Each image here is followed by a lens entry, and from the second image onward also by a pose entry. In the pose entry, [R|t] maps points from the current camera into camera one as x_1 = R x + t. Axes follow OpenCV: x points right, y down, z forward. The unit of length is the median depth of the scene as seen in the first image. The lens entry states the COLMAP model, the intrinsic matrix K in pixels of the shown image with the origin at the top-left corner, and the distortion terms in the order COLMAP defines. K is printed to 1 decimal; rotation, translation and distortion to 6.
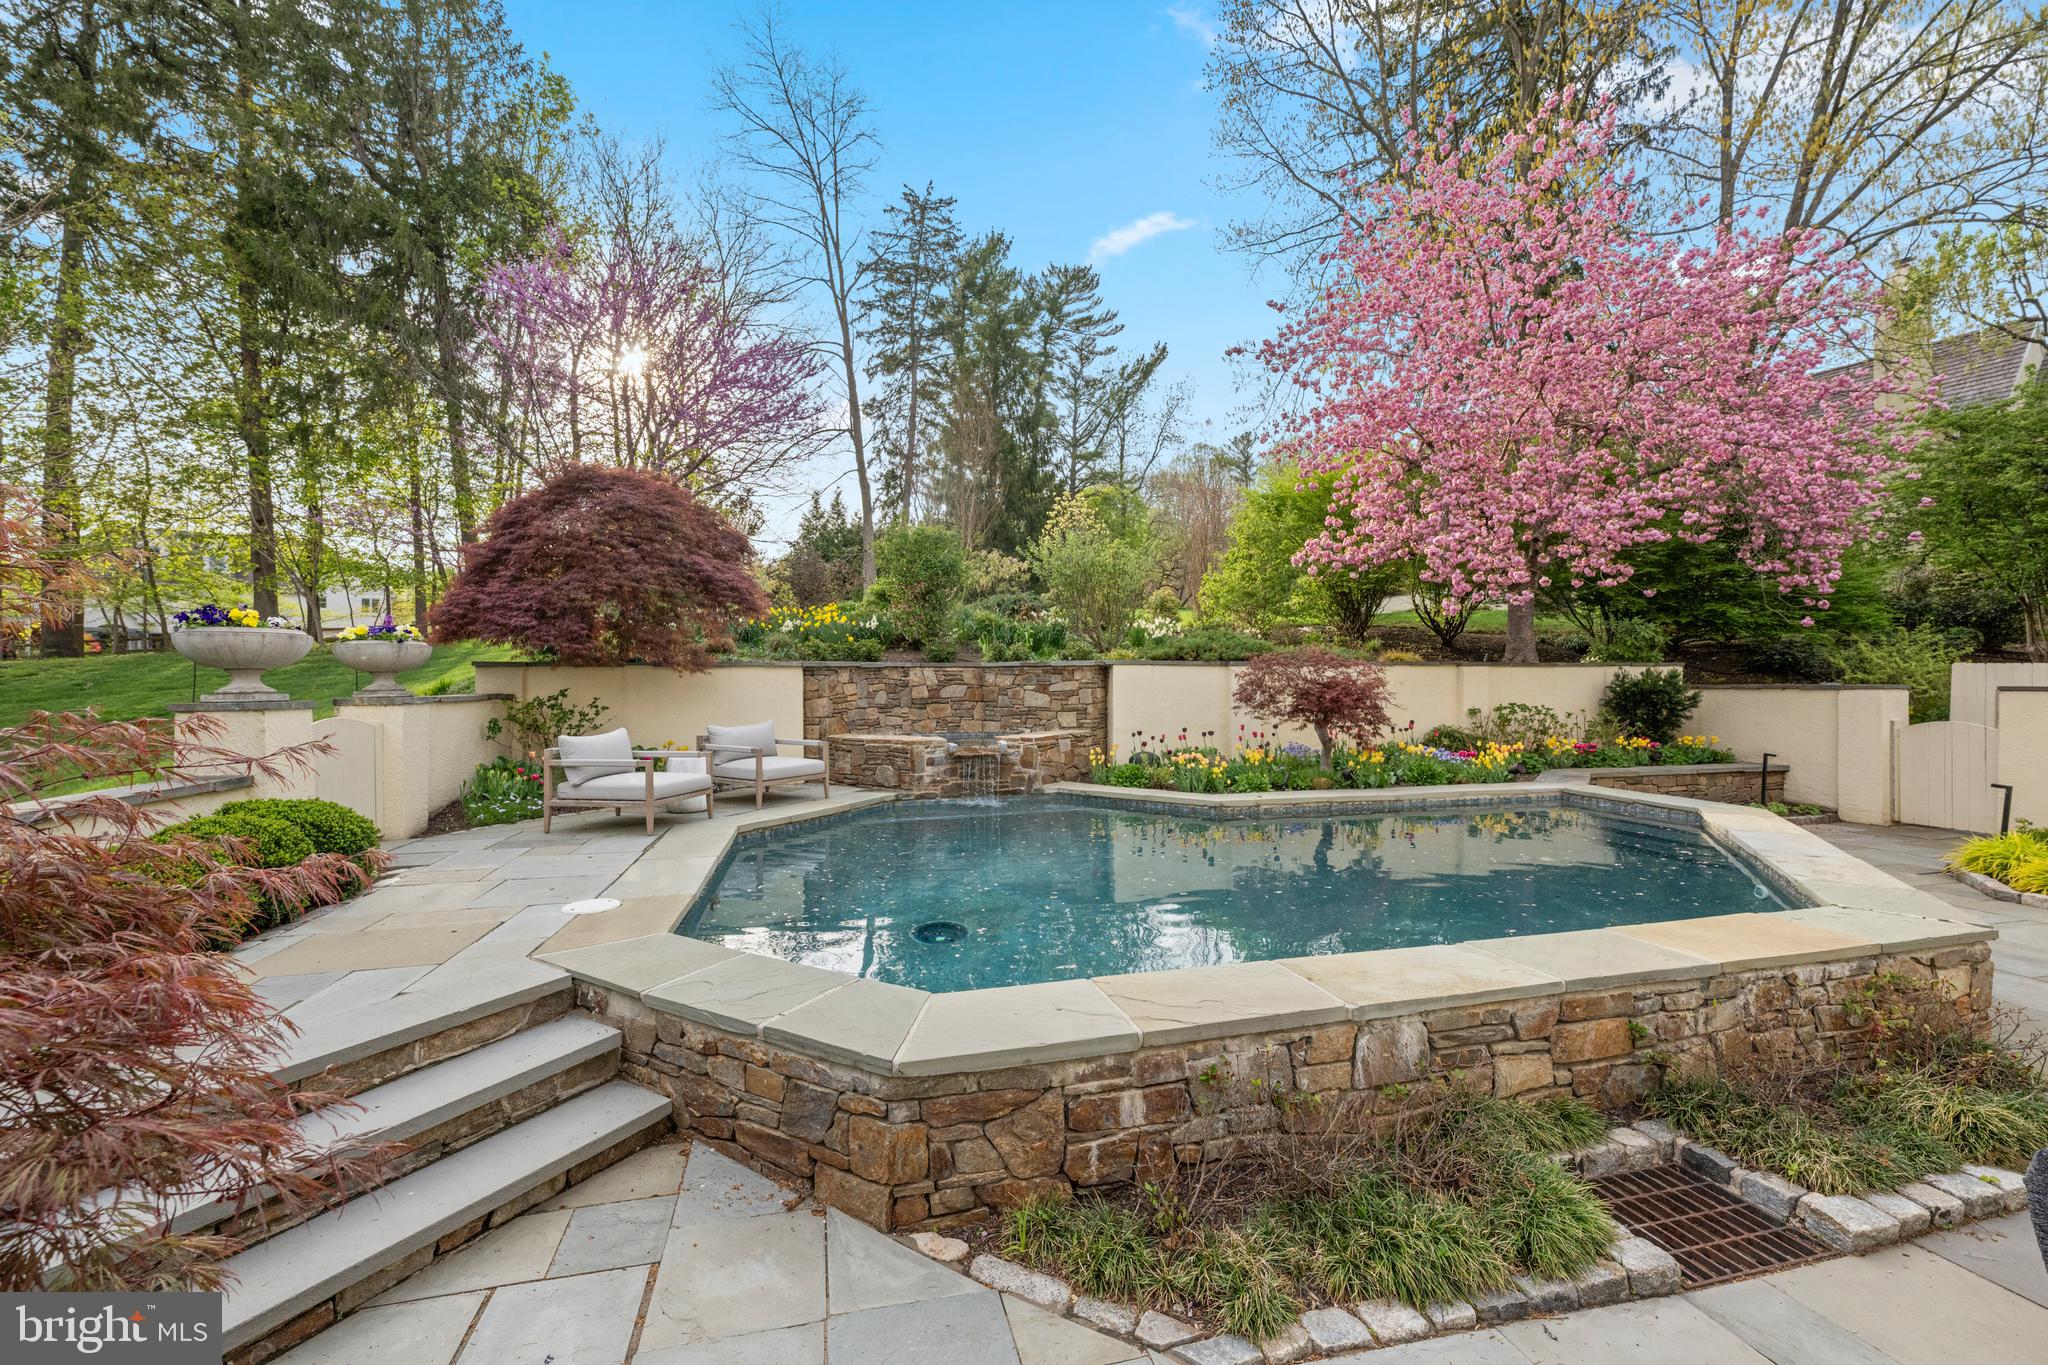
lens RADIAL K [[814.5, 0, 1020.3], [0, 814.5, 649.3], [0, 0, 1]] dist [-0.001505, 0.000336]
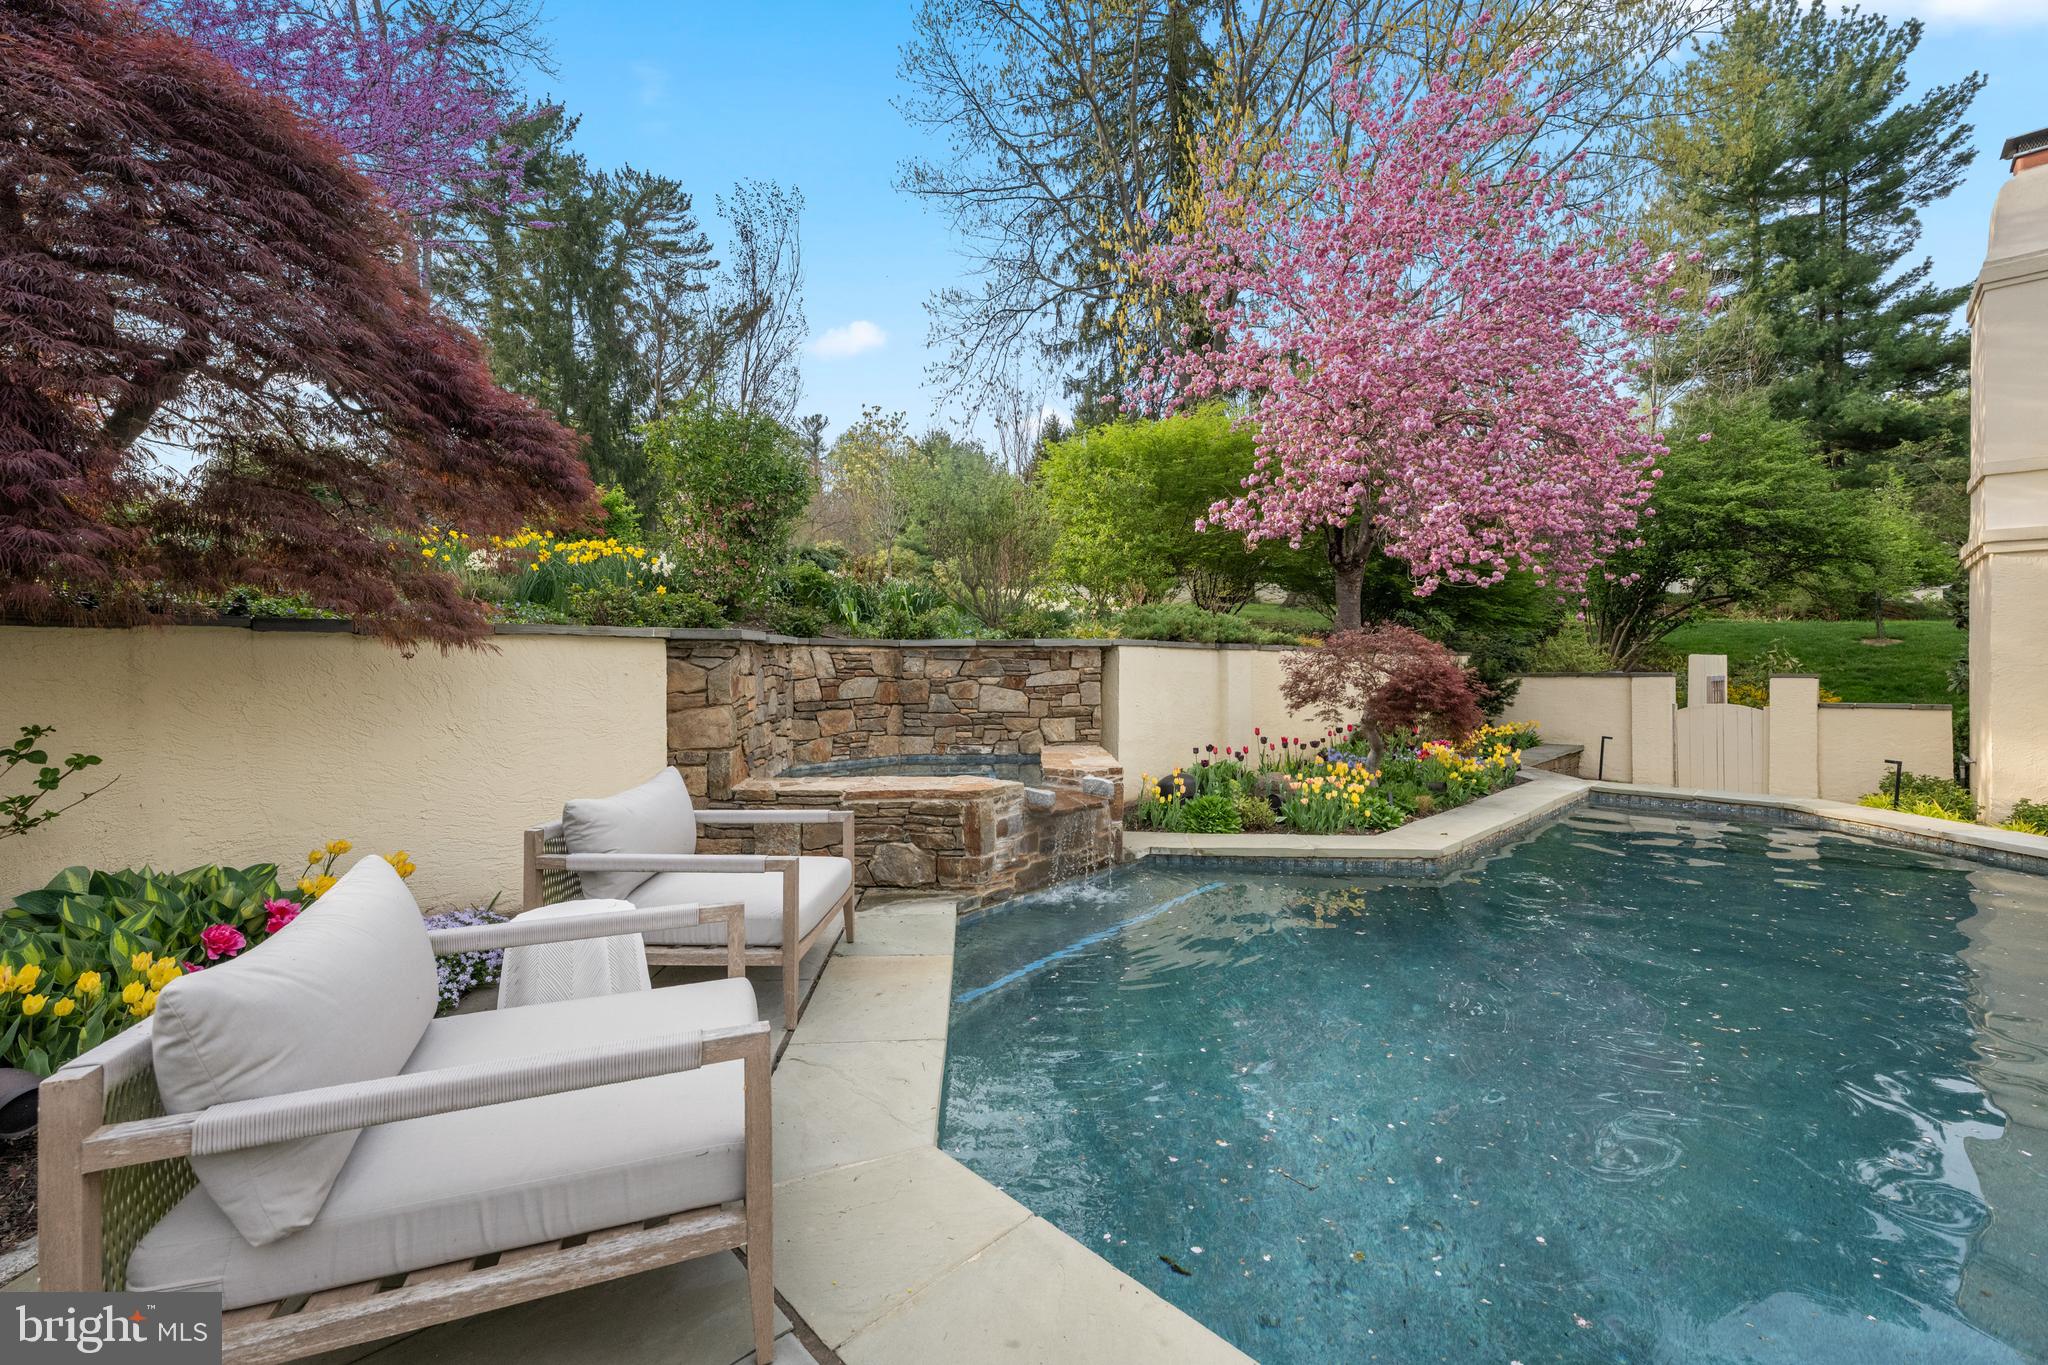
lens RADIAL K [[814.5, 0, 1011.8], [0, 814.5, 663.8], [0, 0, 1]] dist [-0.001505, 0.000336]
pose [[0.859409, 0.003498, 0.511277, -0.289223], [-0.020542, 0.999405, 0.027692, 0.015683], [-0.510876, -0.034301, 0.858970, 0.439150]]
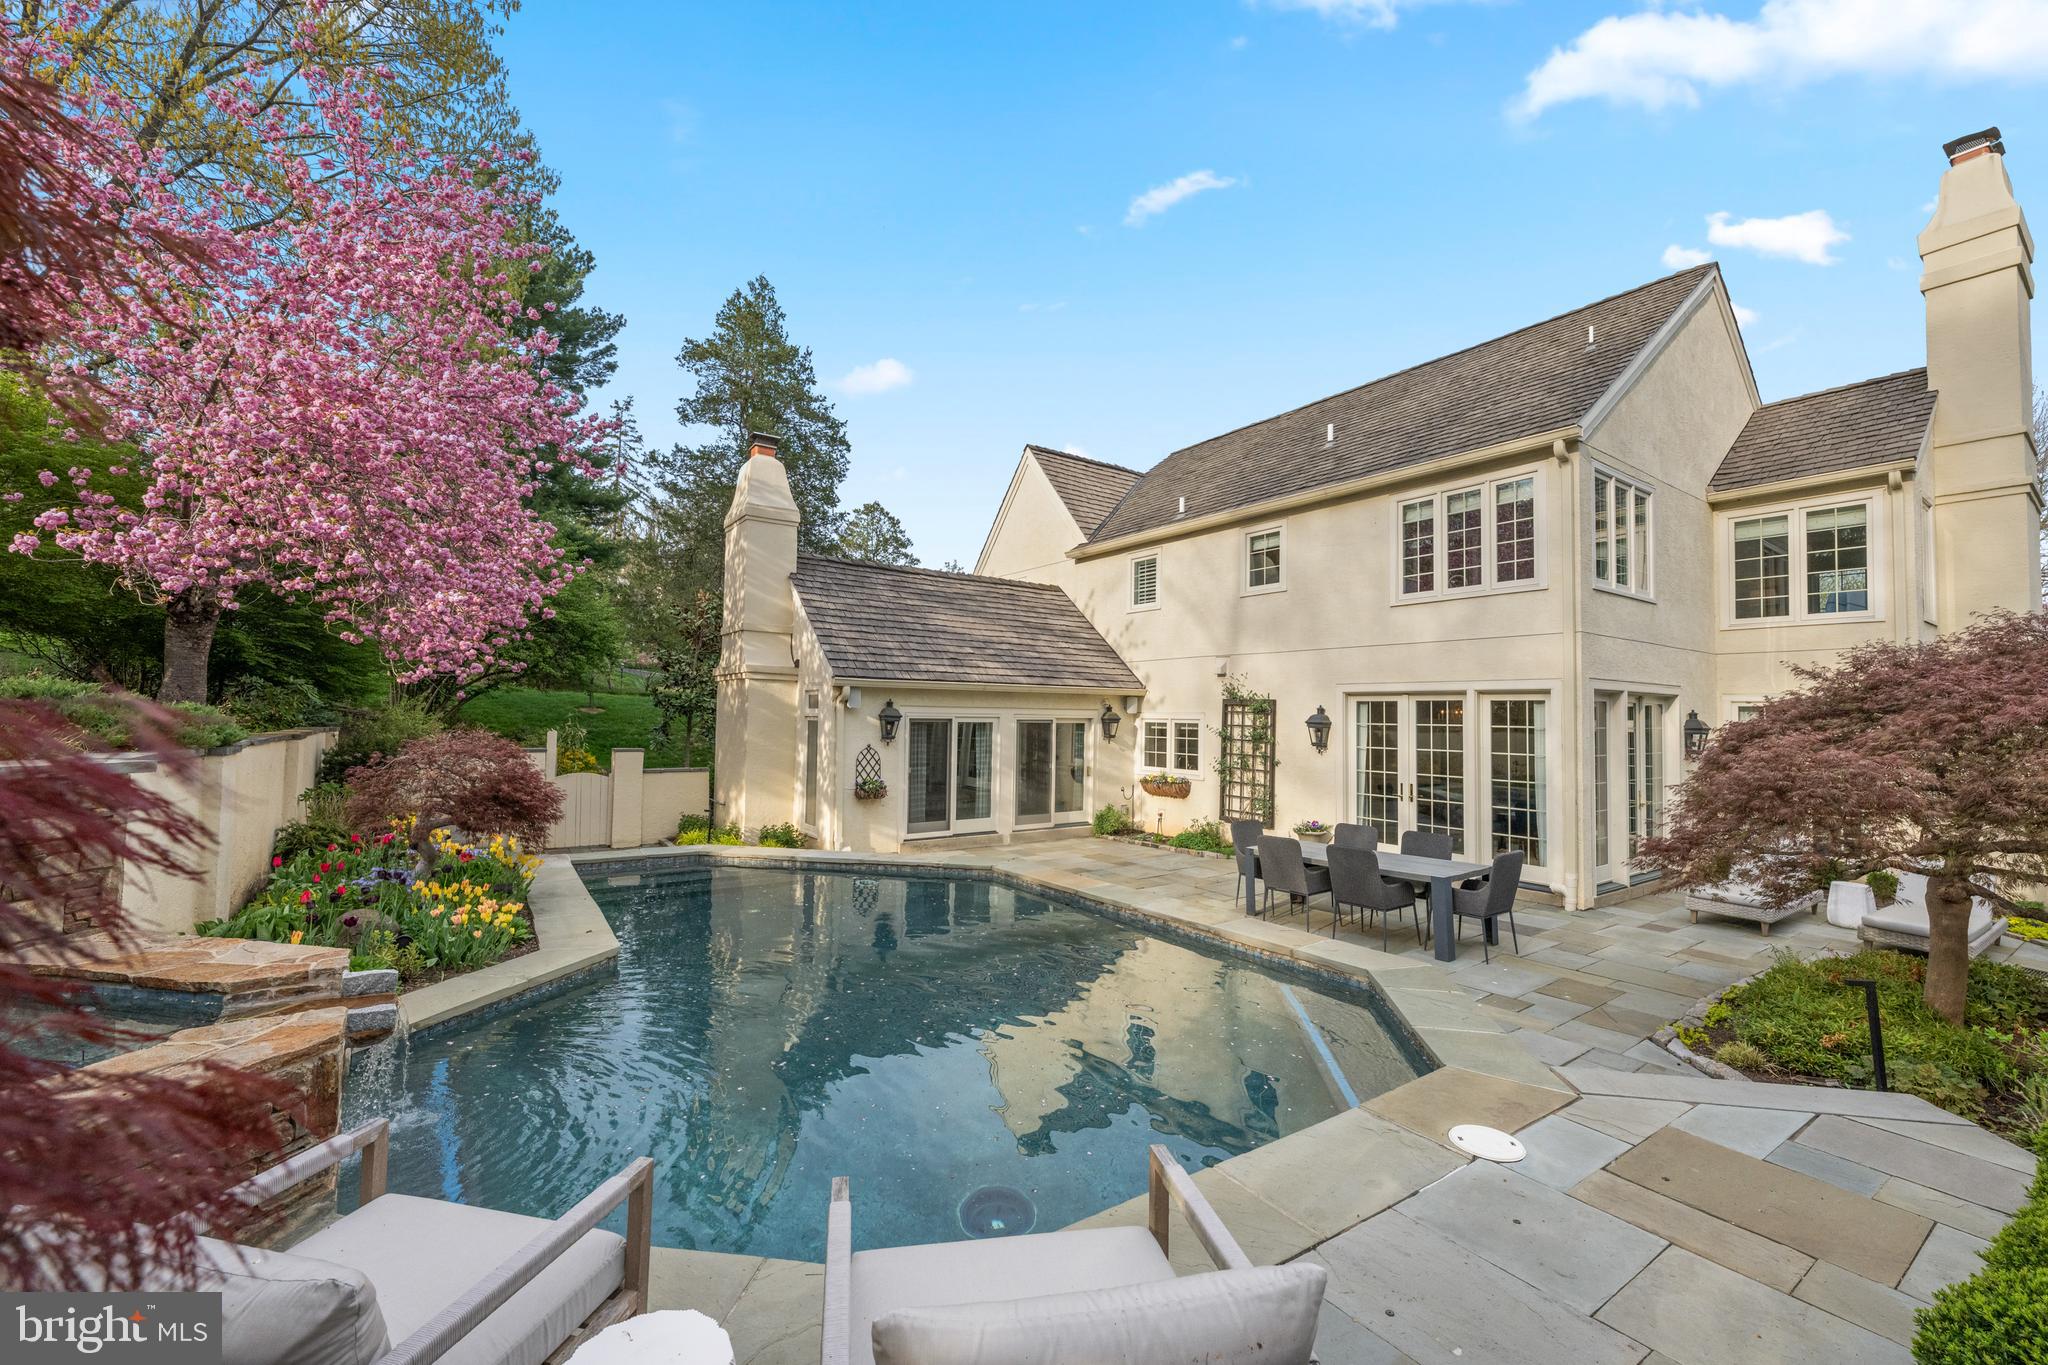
lens RADIAL K [[814.5, 0, 1018.2], [0, 814.5, 684.0], [0, 0, 1]] dist [-0.001505, 0.000336]
pose [[-0.359692, 0.035322, 0.932402, -0.457227], [-0.050163, 0.997106, -0.057125, -0.025557], [-0.931722, -0.067319, -0.356879, 0.689410]]
